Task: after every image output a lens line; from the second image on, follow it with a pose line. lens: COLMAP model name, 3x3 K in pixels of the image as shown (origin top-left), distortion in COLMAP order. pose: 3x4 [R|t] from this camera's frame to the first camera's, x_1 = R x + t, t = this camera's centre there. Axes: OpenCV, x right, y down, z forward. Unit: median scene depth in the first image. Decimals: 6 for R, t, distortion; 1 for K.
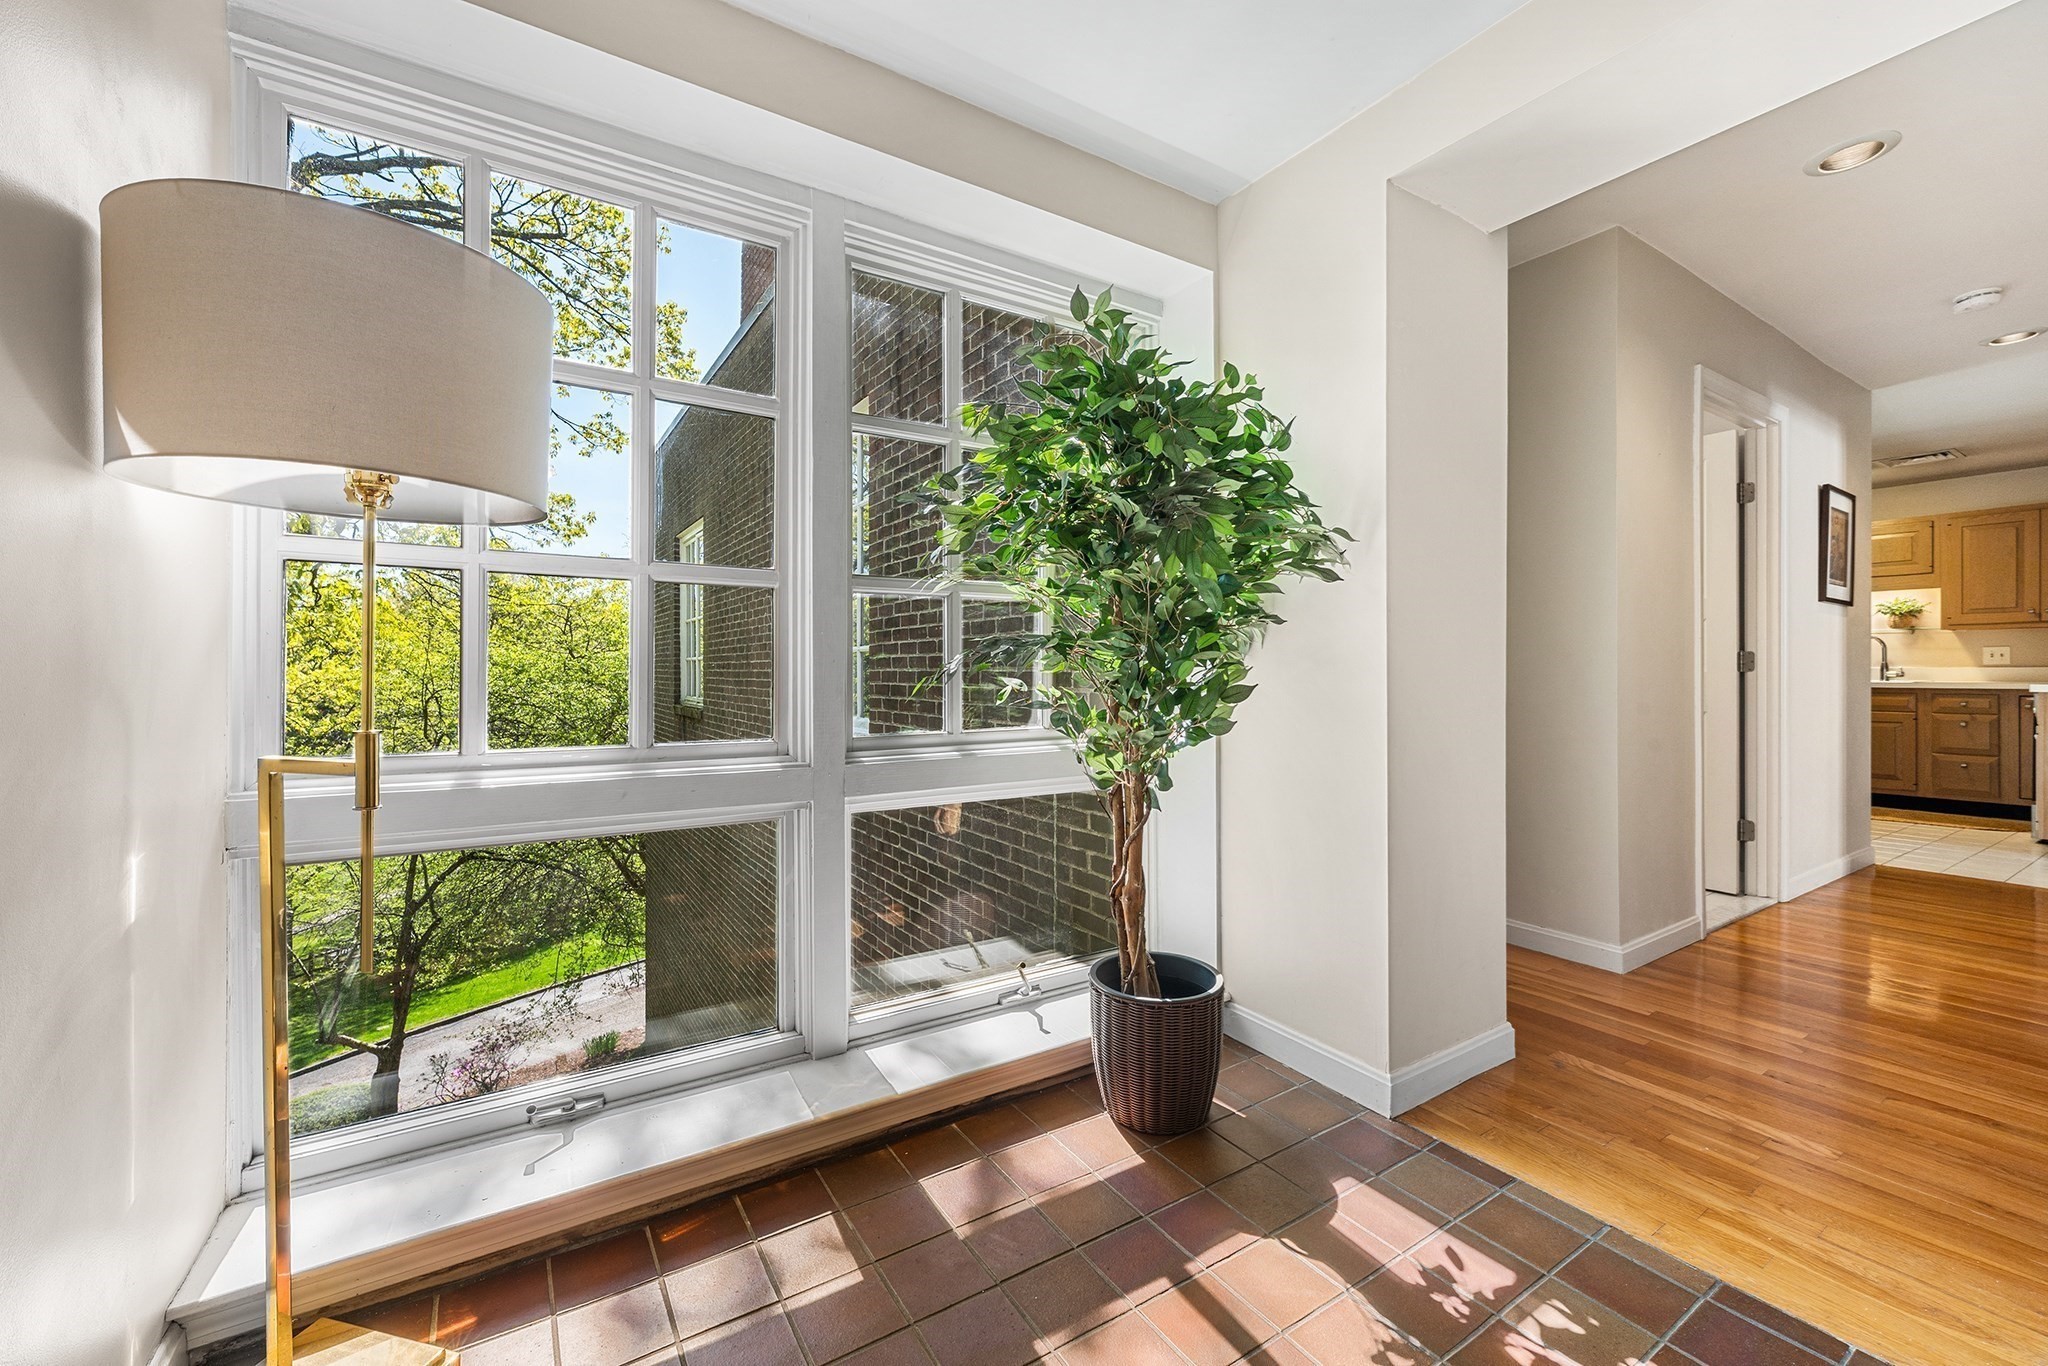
lens RADIAL K [[820.1, 0, 1021.8], [0, 820.1, 668.6], [0, 0, 1]] dist [-0.003790, 0.000015]
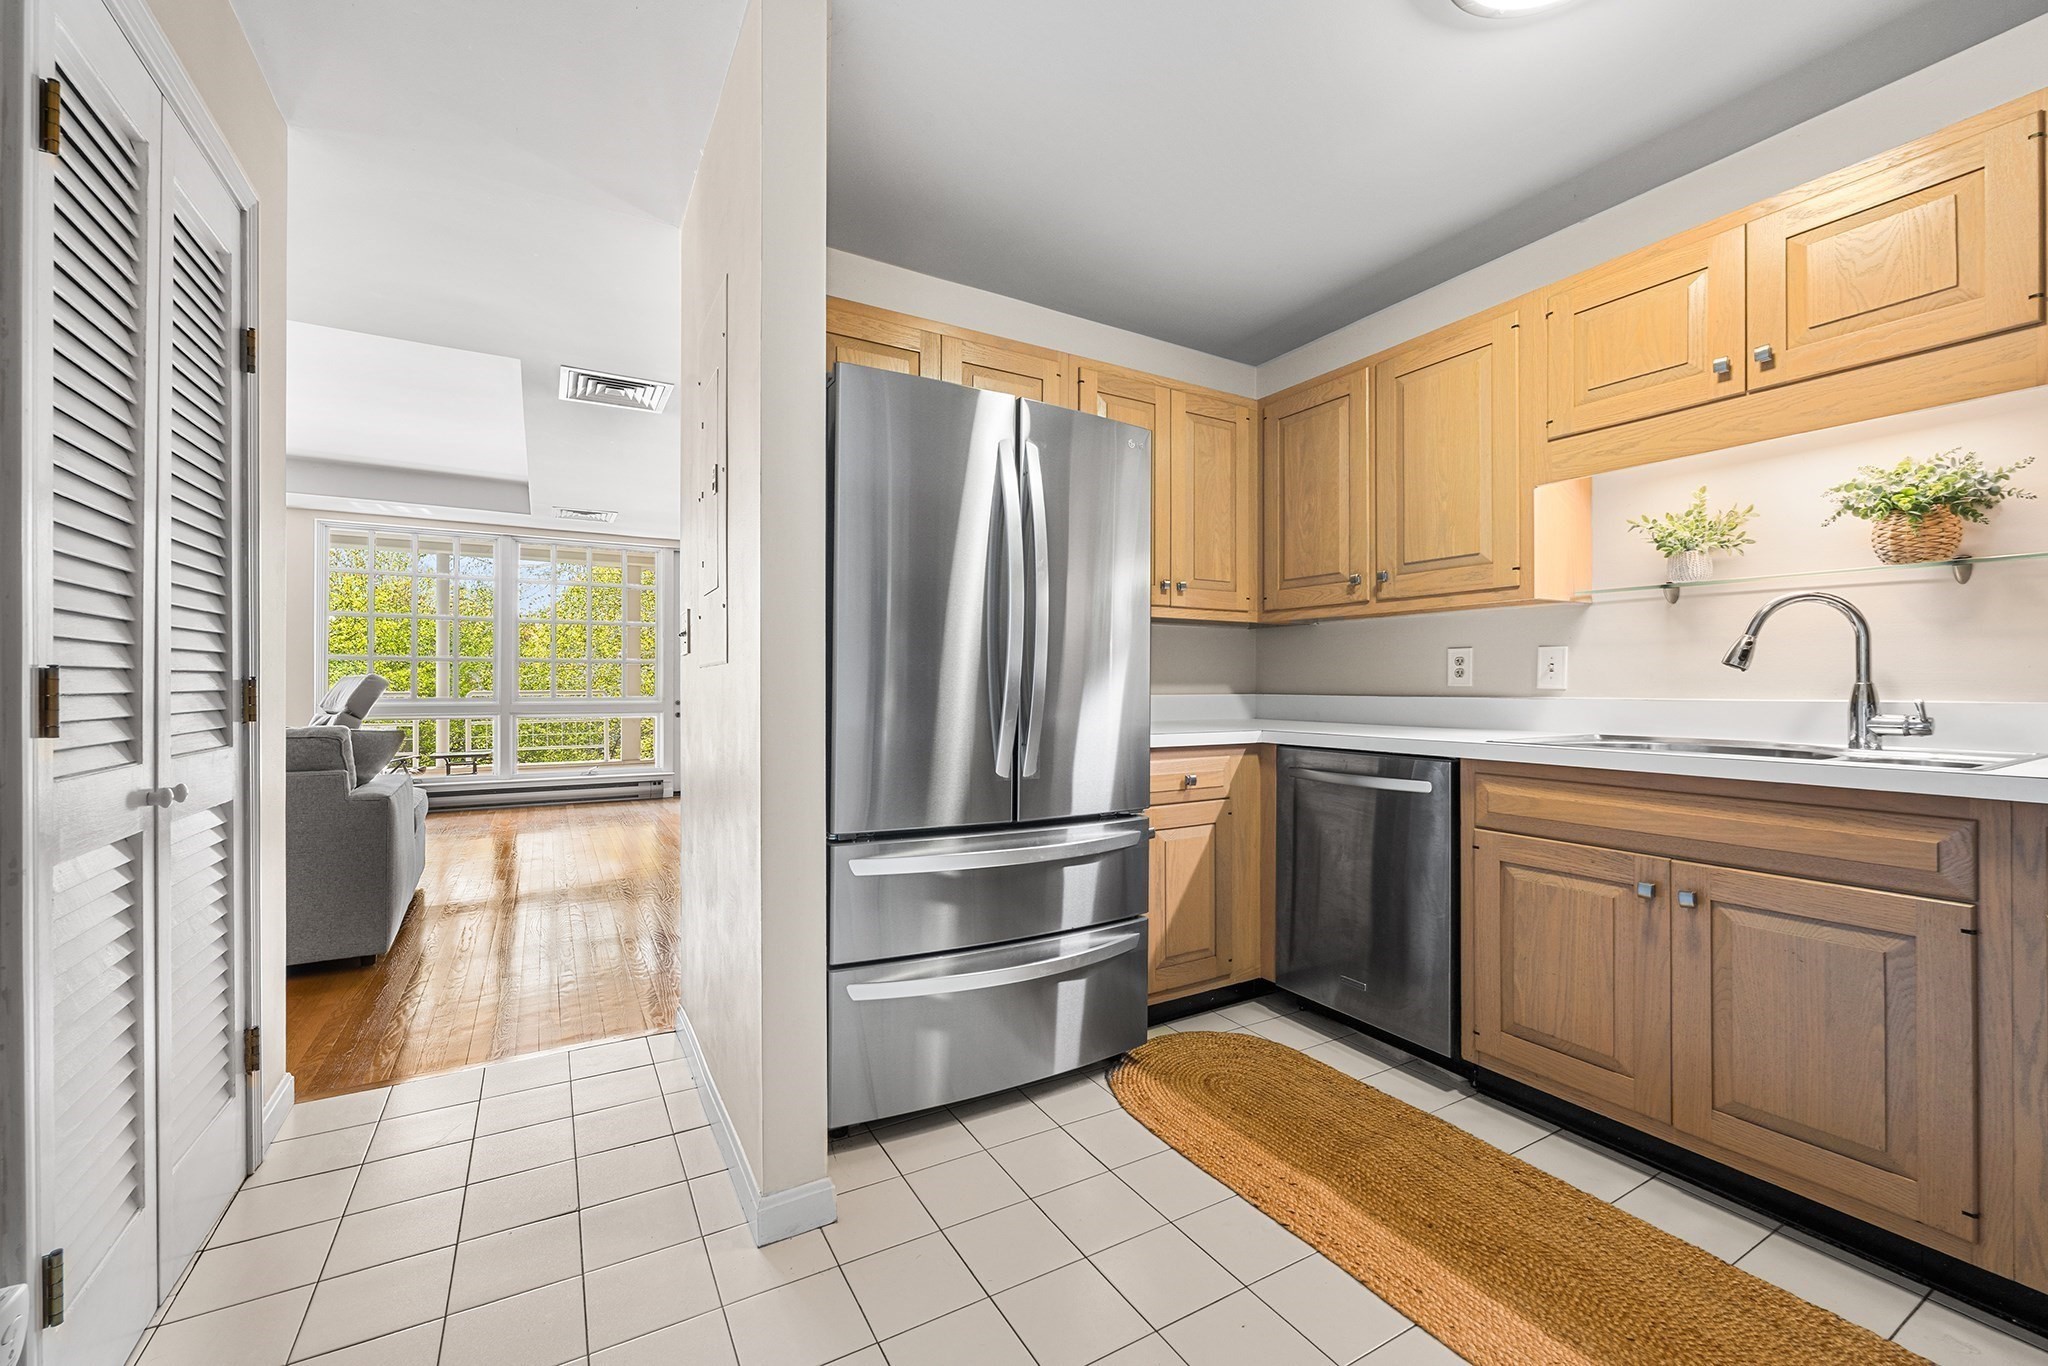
lens RADIAL K [[820.1, 0, 1015.9], [0, 820.1, 686.0], [0, 0, 1]] dist [-0.003790, 0.000015]
pose [[0.998999, -0.005740, -0.044367, 0.823551], [0.005974, 0.999969, 0.005152, -0.010888], [0.044336, -0.005412, 0.999002, 0.747155]]
